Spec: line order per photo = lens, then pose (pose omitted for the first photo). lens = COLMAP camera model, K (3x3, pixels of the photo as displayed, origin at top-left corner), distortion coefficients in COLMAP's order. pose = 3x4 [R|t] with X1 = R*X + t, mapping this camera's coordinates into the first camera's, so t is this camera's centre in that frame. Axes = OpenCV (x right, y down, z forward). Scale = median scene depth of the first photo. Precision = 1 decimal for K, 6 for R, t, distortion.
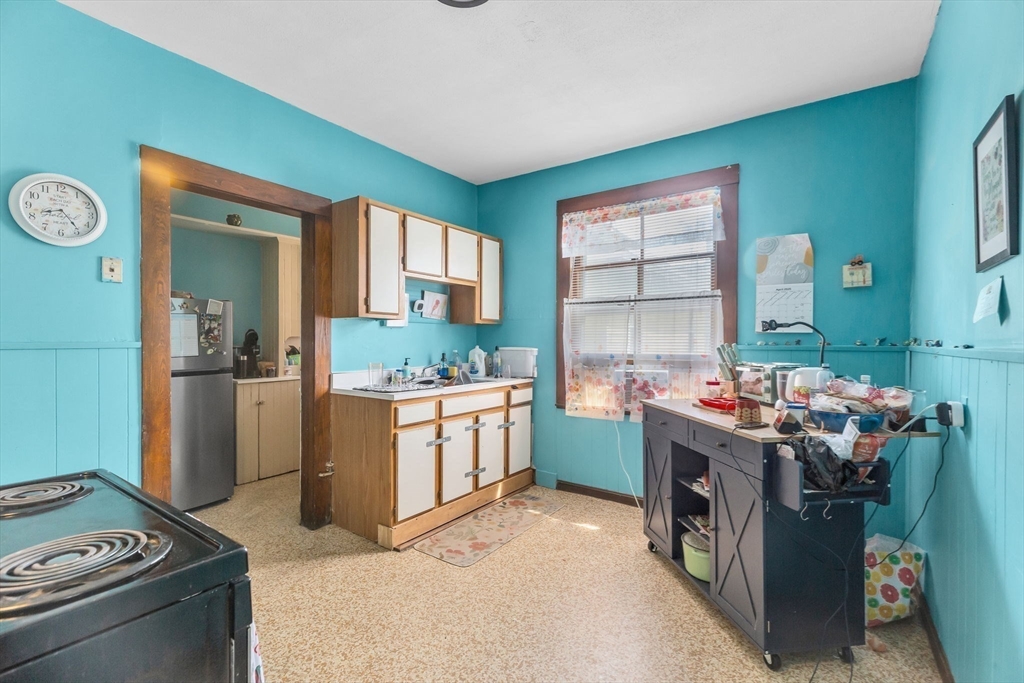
lens RADIAL K [[450.5, 0, 518.1], [0, 450.5, 344.6], [0, 0, 1]] dist [-0.000162, 0.001115]
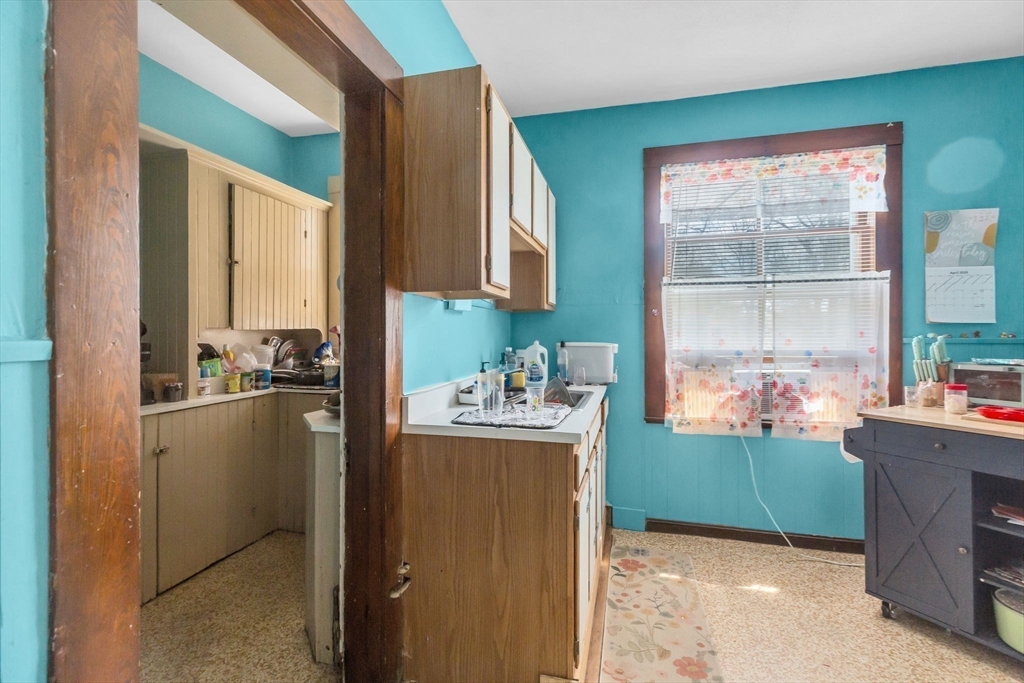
lens RADIAL K [[450.5, 0, 509.8], [0, 450.5, 333.7], [0, 0, 1]] dist [-0.000162, 0.001115]
pose [[0.938406, -0.003363, 0.345518, -0.442020], [0.006717, 0.999941, -0.008511, -0.003866], [-0.345469, 0.010308, 0.938373, 0.421716]]
